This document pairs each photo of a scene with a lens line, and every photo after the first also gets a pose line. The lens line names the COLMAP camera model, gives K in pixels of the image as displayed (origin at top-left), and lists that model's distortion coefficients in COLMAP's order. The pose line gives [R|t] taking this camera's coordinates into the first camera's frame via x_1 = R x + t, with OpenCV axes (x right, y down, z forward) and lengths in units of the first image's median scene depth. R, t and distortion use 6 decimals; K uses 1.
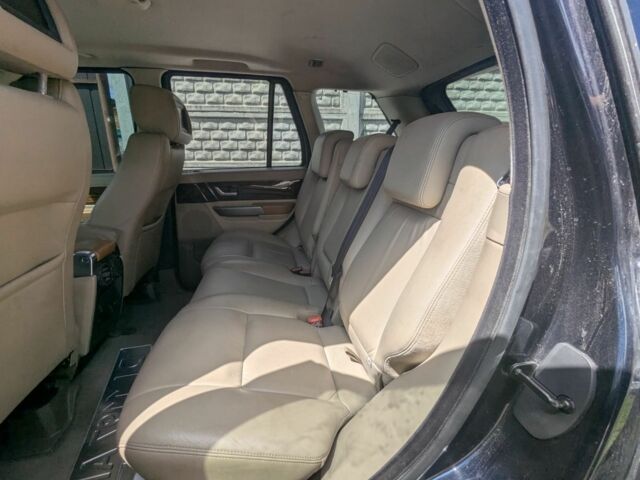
lens RADIAL K [[301.5, 0, 321.1], [0, 301.5, 241.0], [0, 0, 1]] dist [-0.002800, -0.000424]
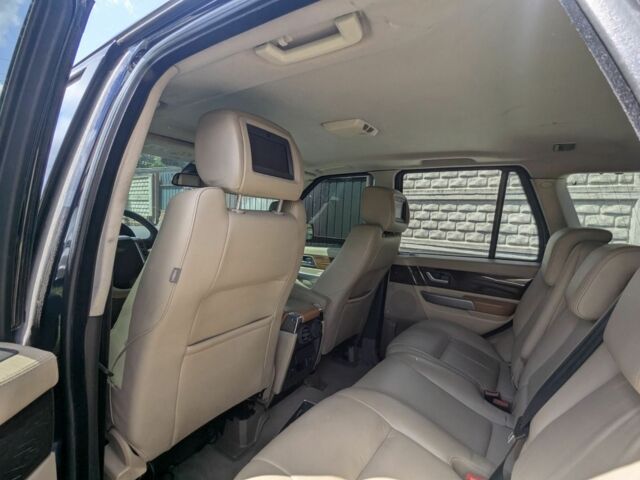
lens RADIAL K [[301.5, 0, 321.1], [0, 301.5, 241.0], [0, 0, 1]] dist [-0.002800, -0.000424]
pose [[0.702517, 0.084455, -0.706638, 0.104236], [-0.240735, 0.962600, -0.124286, -0.070459], [0.669713, 0.257426, 0.696575, 0.040420]]
